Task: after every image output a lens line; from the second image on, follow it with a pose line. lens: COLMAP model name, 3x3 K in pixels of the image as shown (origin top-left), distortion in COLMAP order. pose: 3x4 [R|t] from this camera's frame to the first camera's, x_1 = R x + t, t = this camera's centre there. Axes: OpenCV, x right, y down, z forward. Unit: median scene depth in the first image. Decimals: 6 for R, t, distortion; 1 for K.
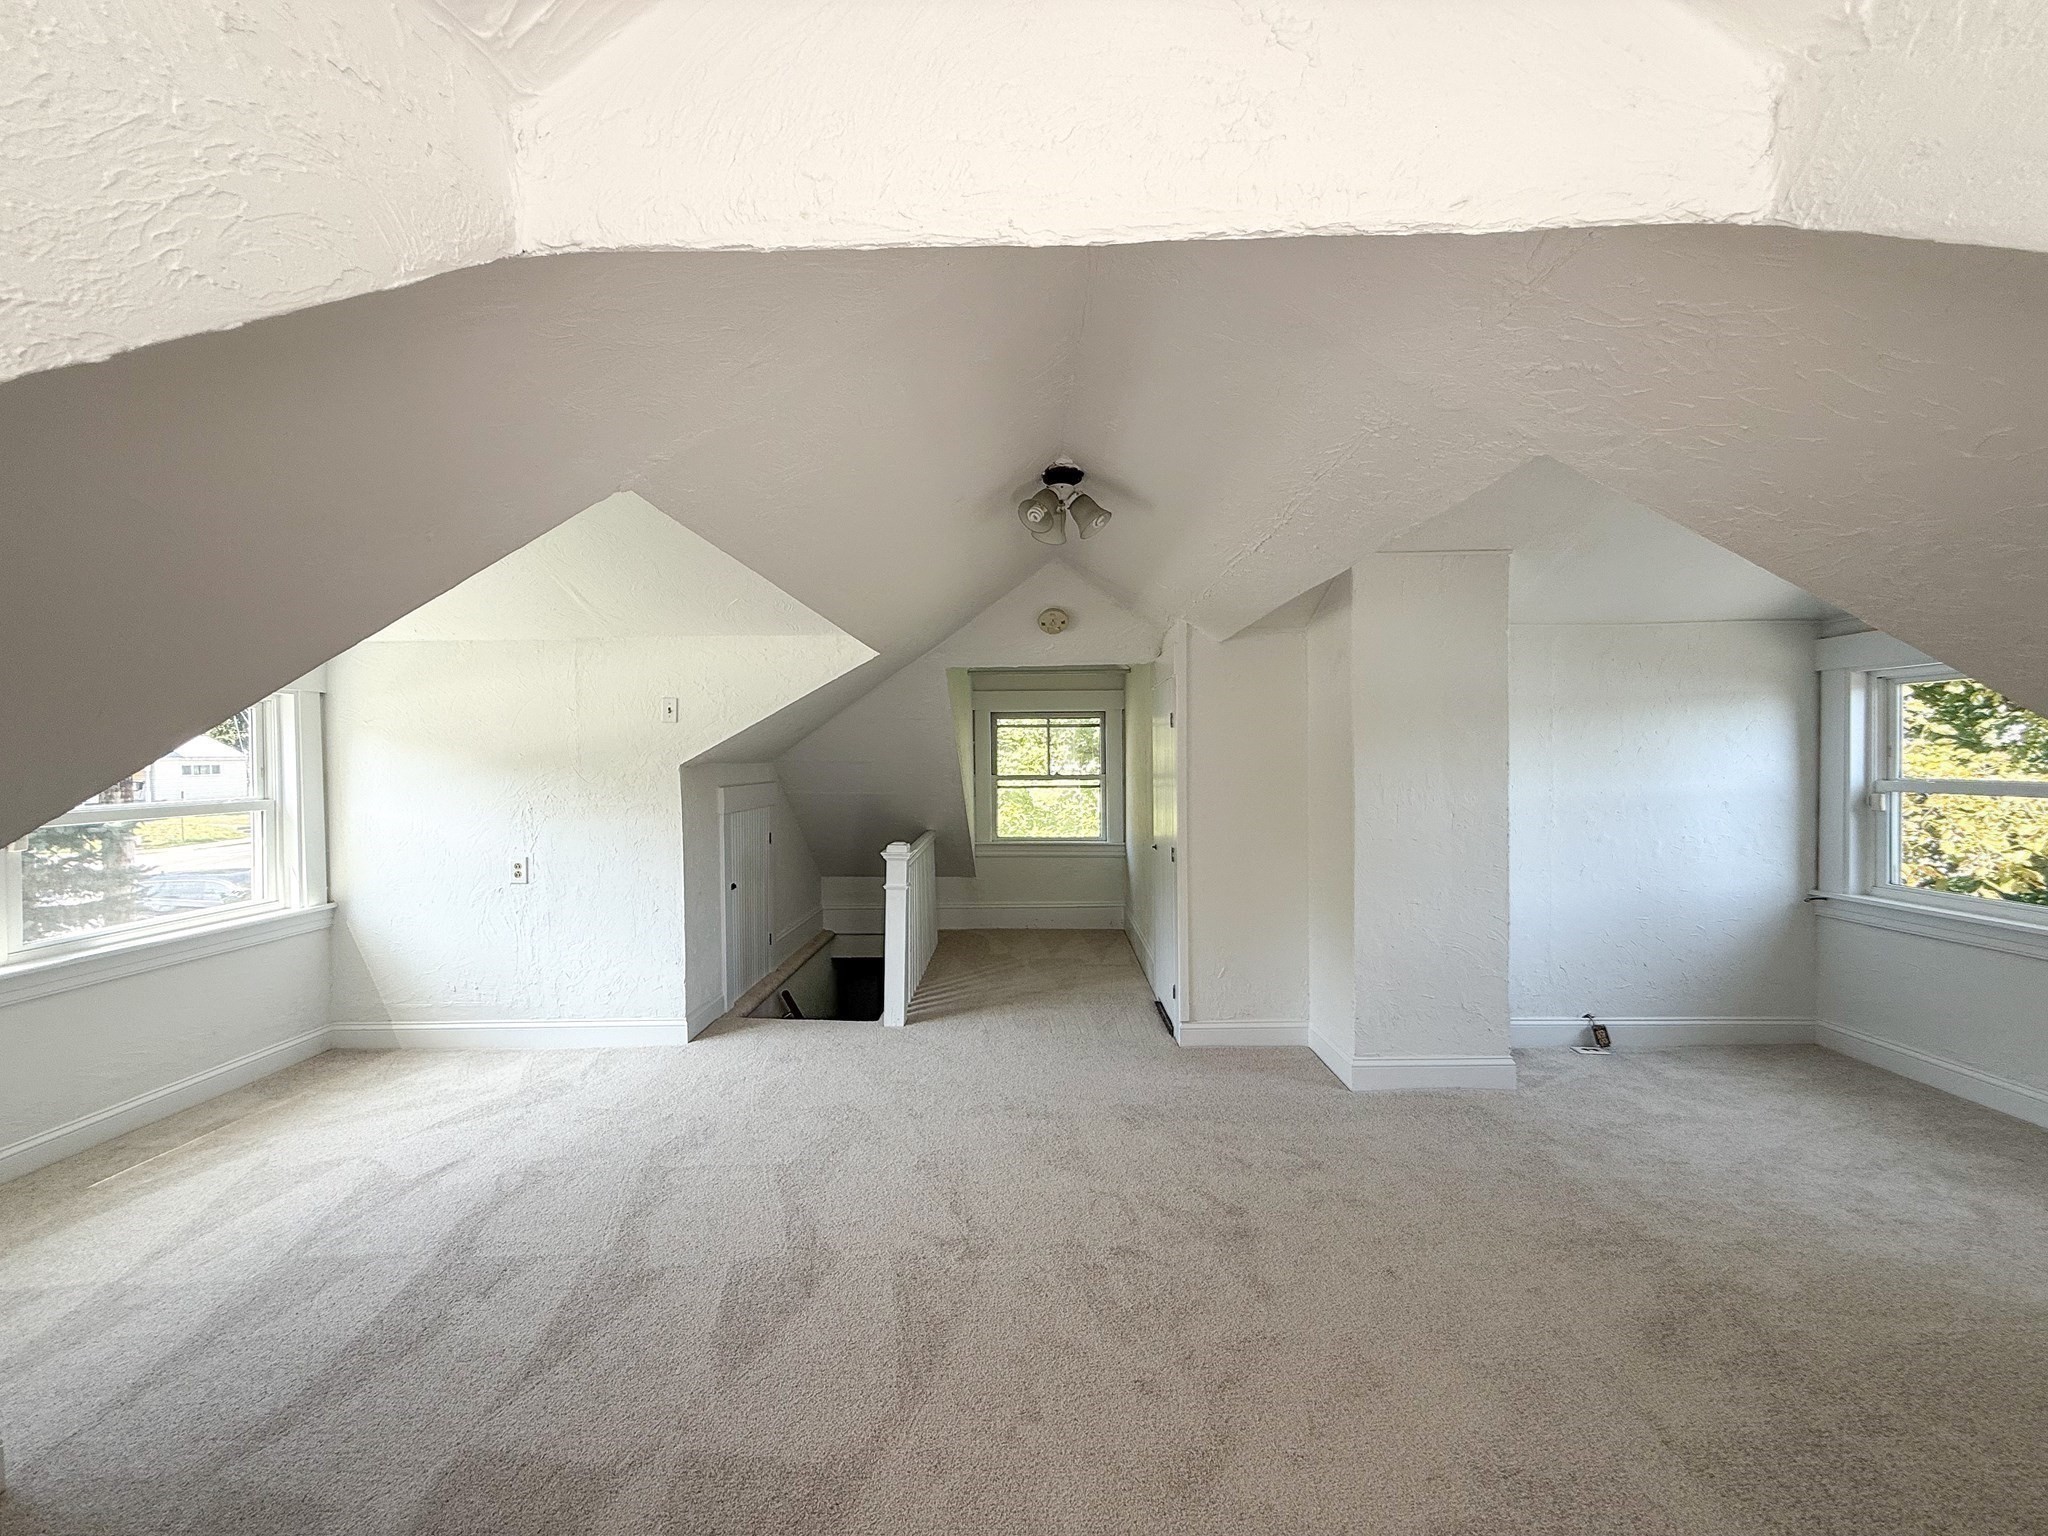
lens RADIAL K [[840.8, 0, 1014.3], [0, 840.8, 765.0], [0, 0, 1]] dist [-0.001115, 0.000247]
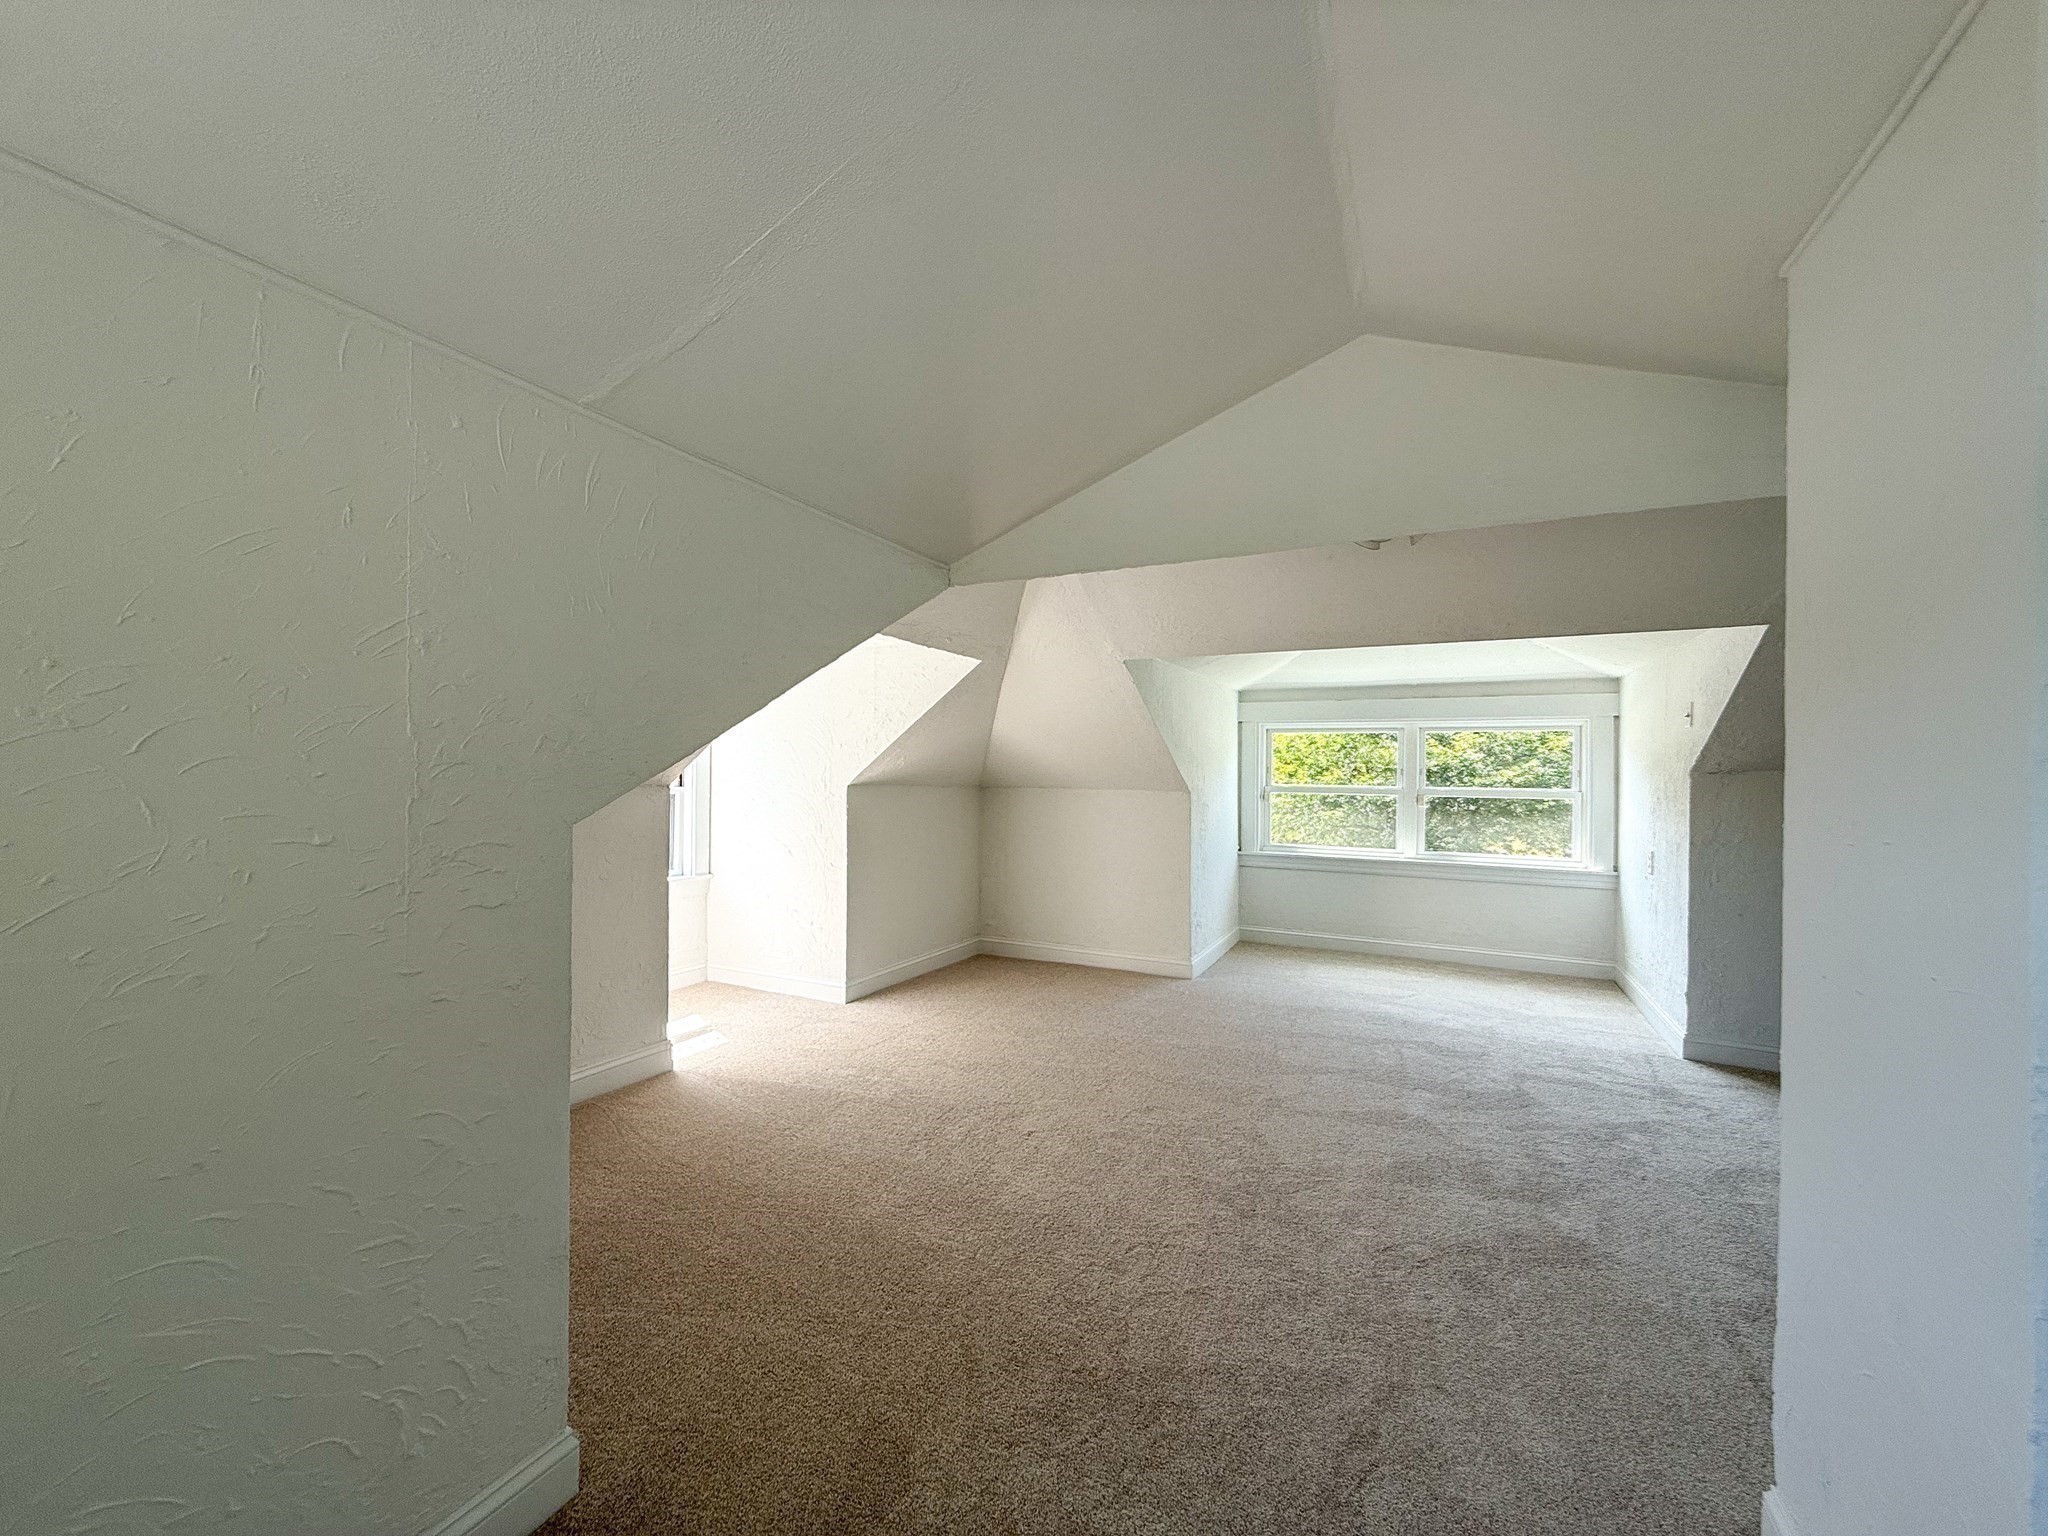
lens RADIAL K [[840.8, 0, 1004.3], [0, 840.8, 758.8], [0, 0, 1]] dist [-0.001115, 0.000247]
pose [[-0.449232, -0.003956, -0.893406, 0.846783], [-0.025713, 0.999633, 0.008503, -0.001433], [0.893045, 0.026792, -0.449169, 0.746591]]
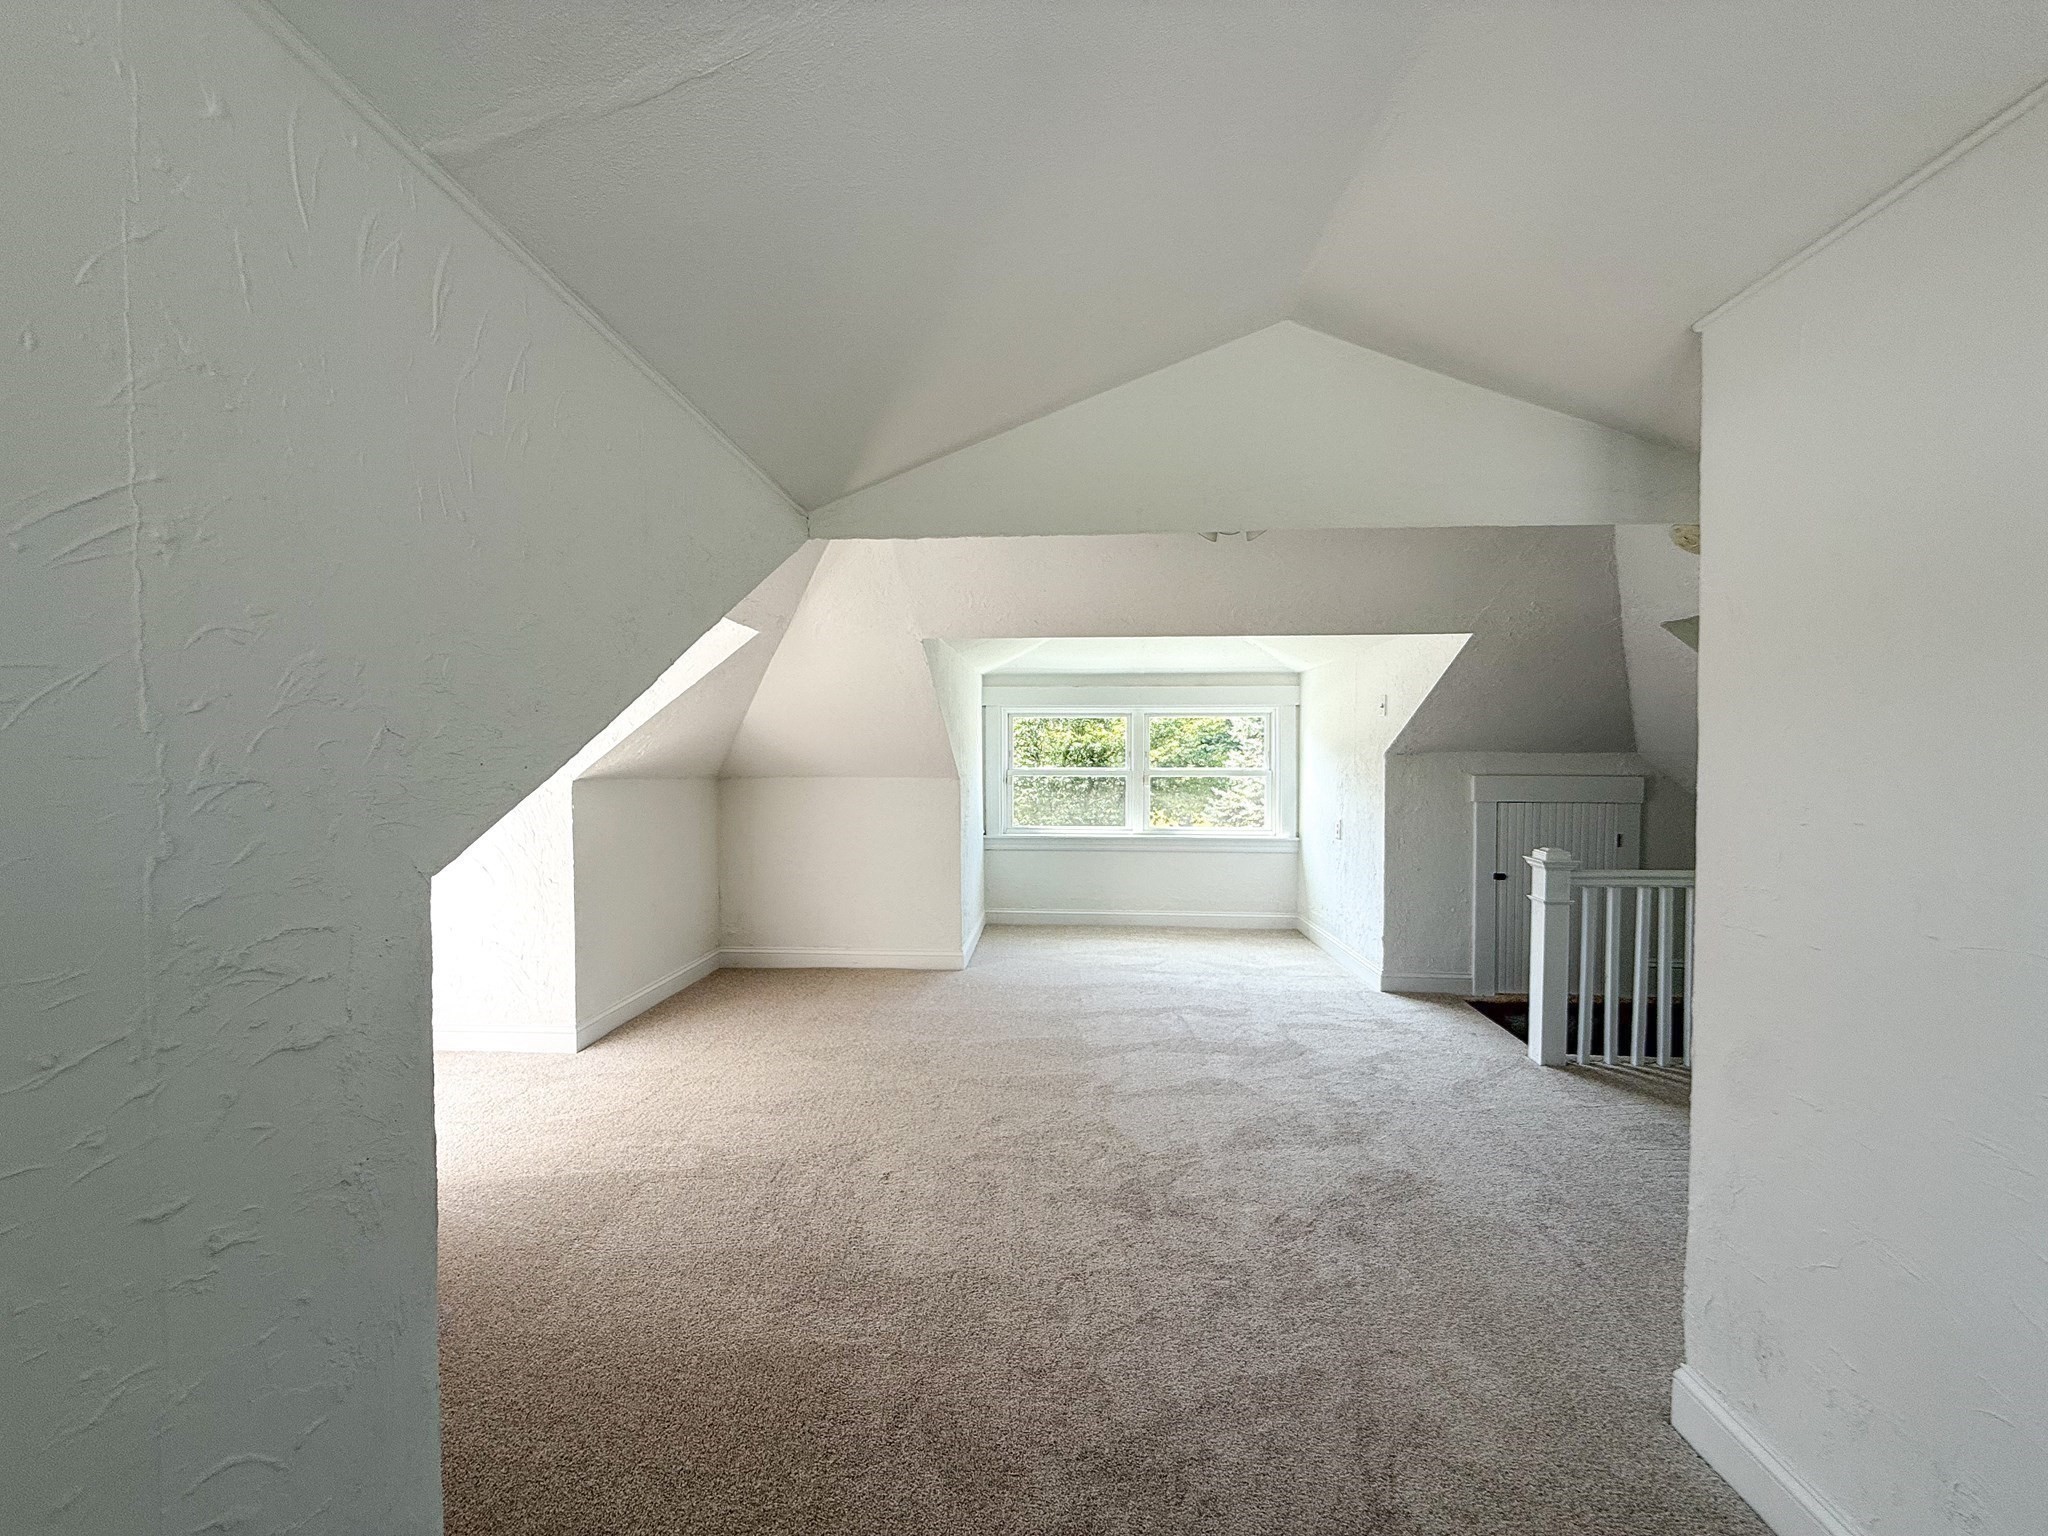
lens RADIAL K [[840.8, 0, 1021.9], [0, 840.8, 761.6], [0, 0, 1]] dist [-0.001115, 0.000247]
pose [[-0.042756, 0.022480, -0.998833, 0.808357], [-0.023304, 0.999452, 0.023491, -0.003161], [0.998814, 0.024282, -0.042209, 0.558898]]
